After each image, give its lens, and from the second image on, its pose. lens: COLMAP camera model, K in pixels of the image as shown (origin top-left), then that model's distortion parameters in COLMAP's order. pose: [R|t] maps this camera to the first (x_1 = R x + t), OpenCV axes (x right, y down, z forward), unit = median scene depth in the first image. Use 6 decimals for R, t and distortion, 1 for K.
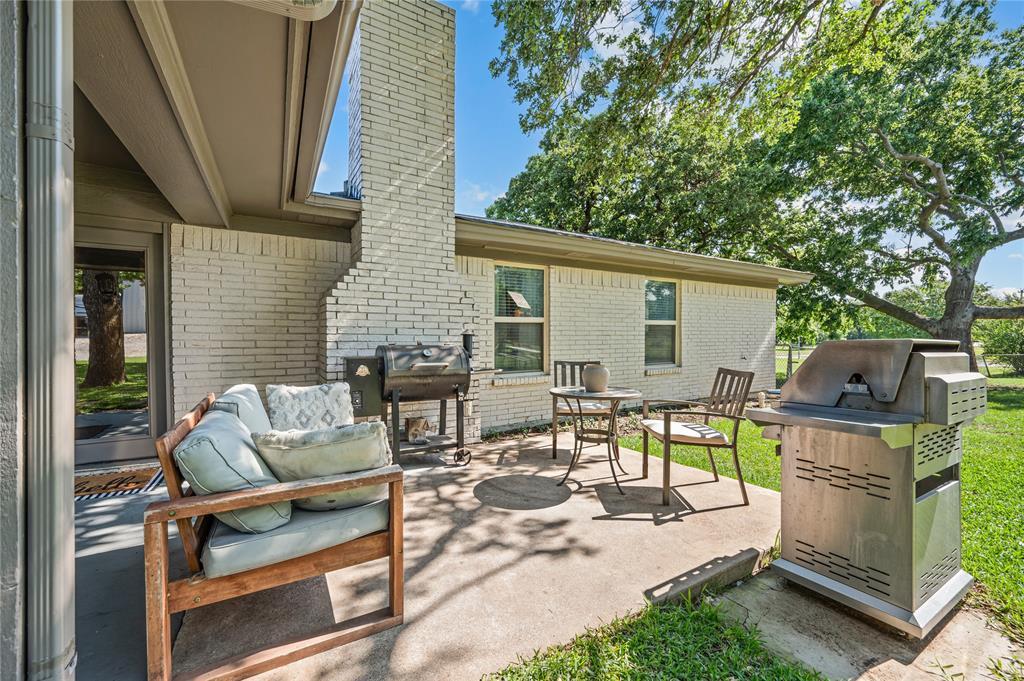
lens RADIAL K [[410.7, 0, 511.6], [0, 410.7, 342.1], [0, 0, 1]] dist [-0.000480, -0.000457]
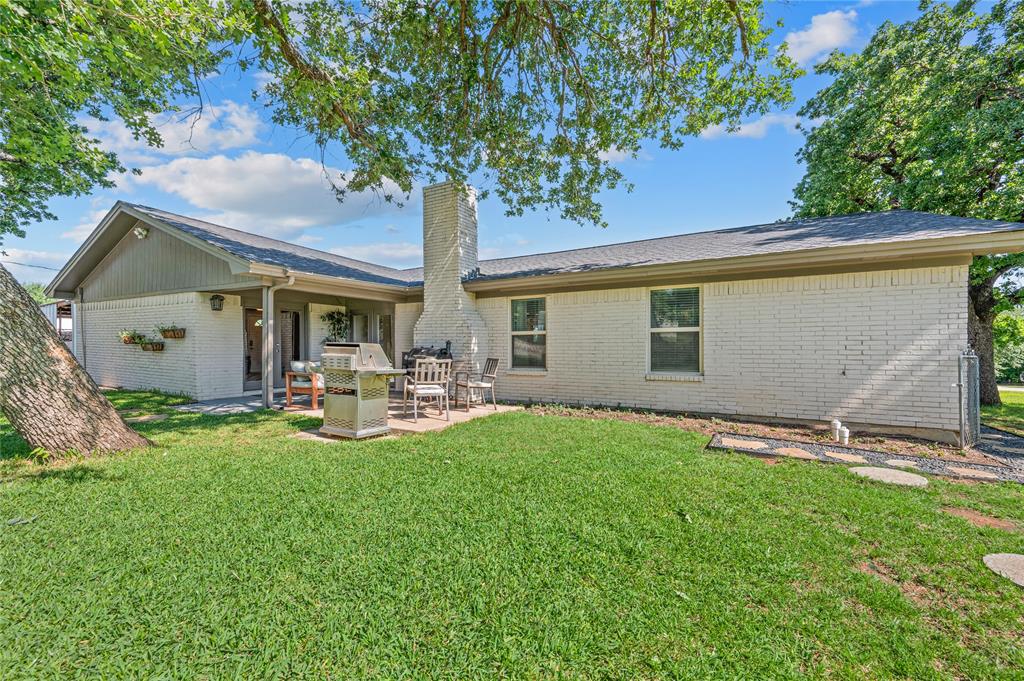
lens RADIAL K [[410.7, 0, 514.0], [0, 410.7, 344.5], [0, 0, 1]] dist [-0.000480, -0.000457]
pose [[0.493193, 0.003833, -0.869911, 1.900182], [-0.014291, 0.999891, -0.003697, -0.004586], [0.869802, 0.014255, 0.493194, 0.299466]]
